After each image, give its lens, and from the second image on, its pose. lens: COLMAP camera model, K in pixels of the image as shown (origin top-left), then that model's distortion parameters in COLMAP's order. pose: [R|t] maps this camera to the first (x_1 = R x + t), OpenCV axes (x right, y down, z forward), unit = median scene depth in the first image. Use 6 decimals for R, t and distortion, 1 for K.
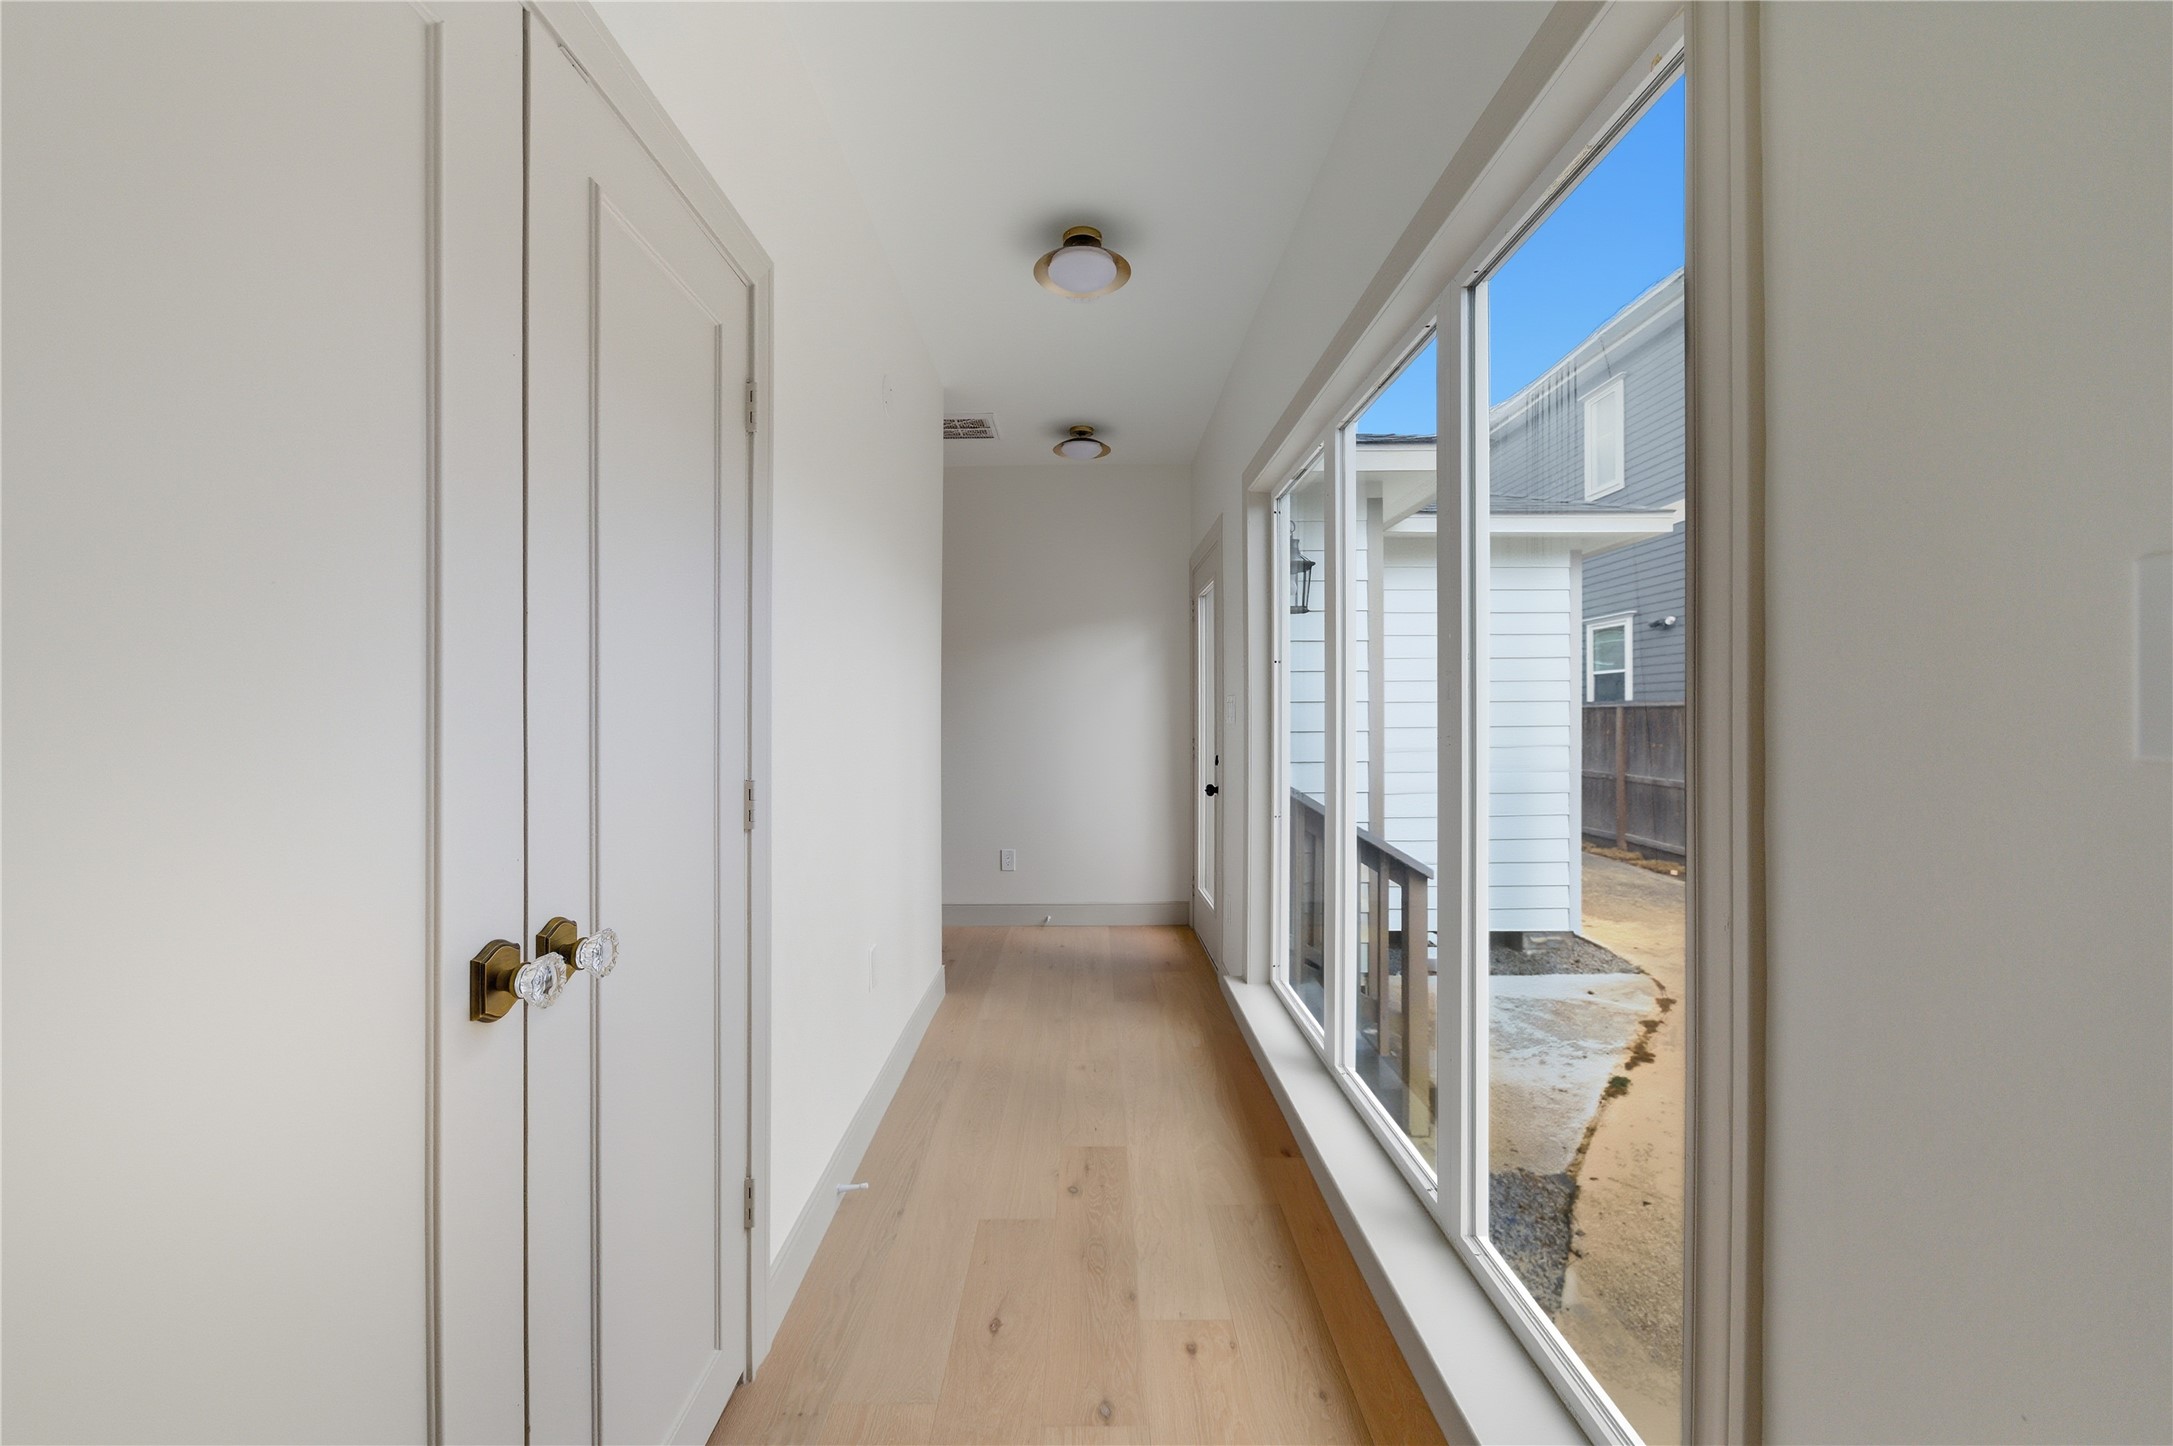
lens RADIAL K [[996.3, 0, 1087.5], [0, 996.3, 722.6], [0, 0, 1]] dist [0.005483, 0.000598]
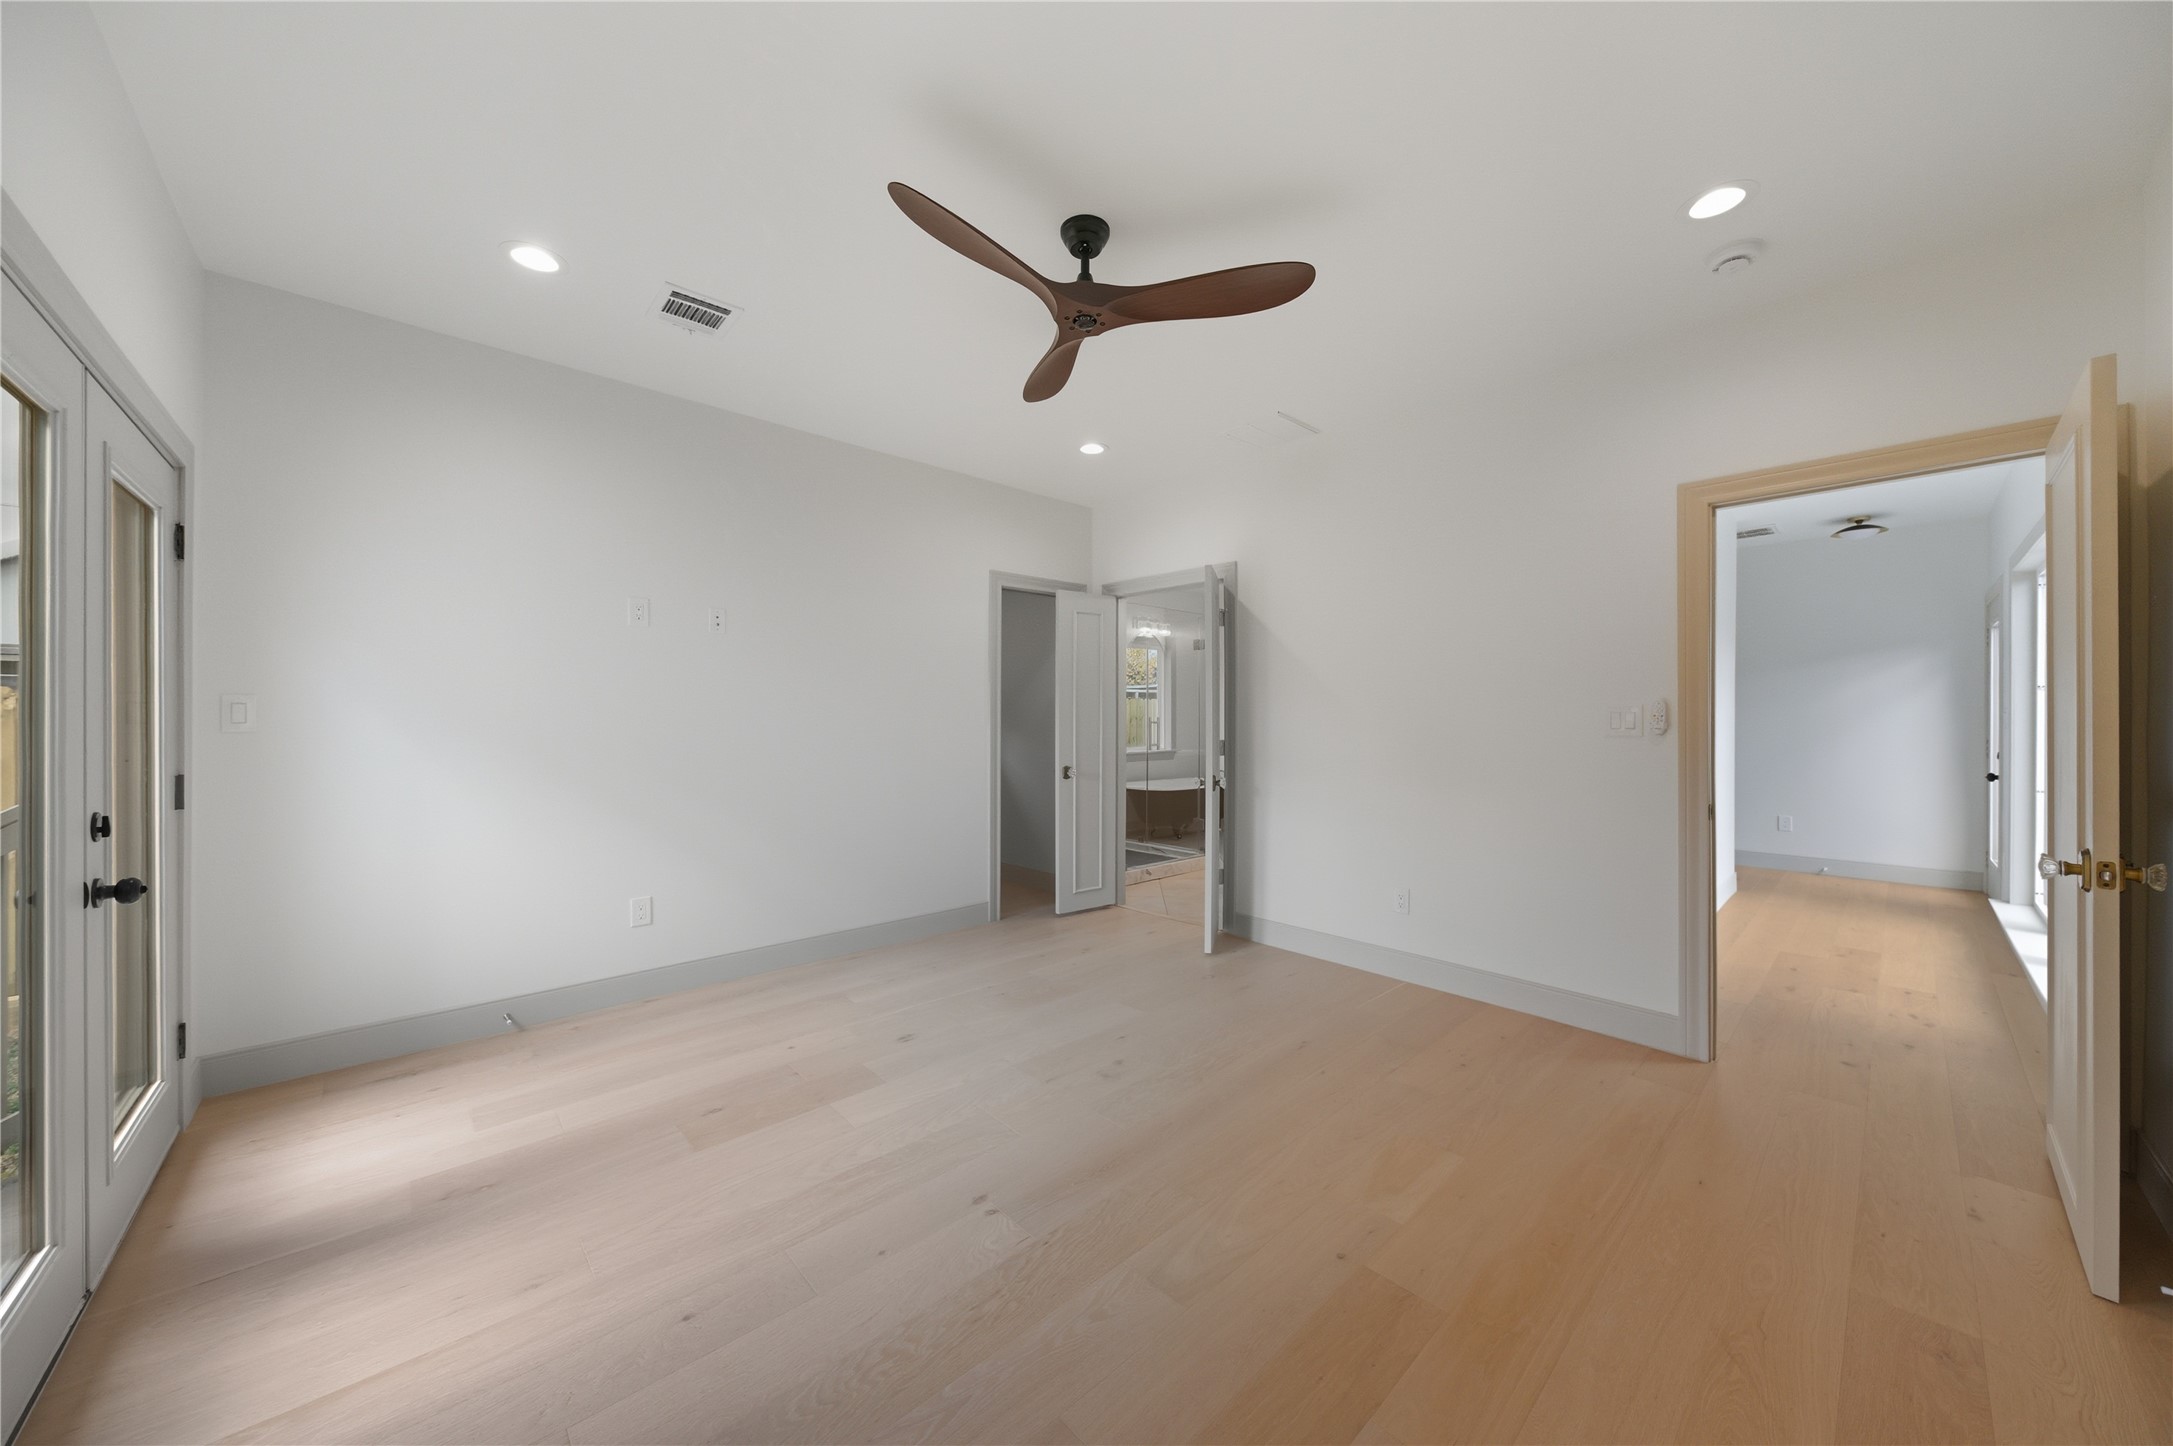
lens RADIAL K [[755.2, 0, 1090.8], [0, 755.2, 726.3], [0, 0, 1]] dist [-0.000787, -0.000060]
pose [[0.687702, 0.005791, -0.725970, 0.023230], [-0.003767, 0.999983, 0.004409, -0.000922], [0.725983, -0.000297, 0.687712, -0.535062]]
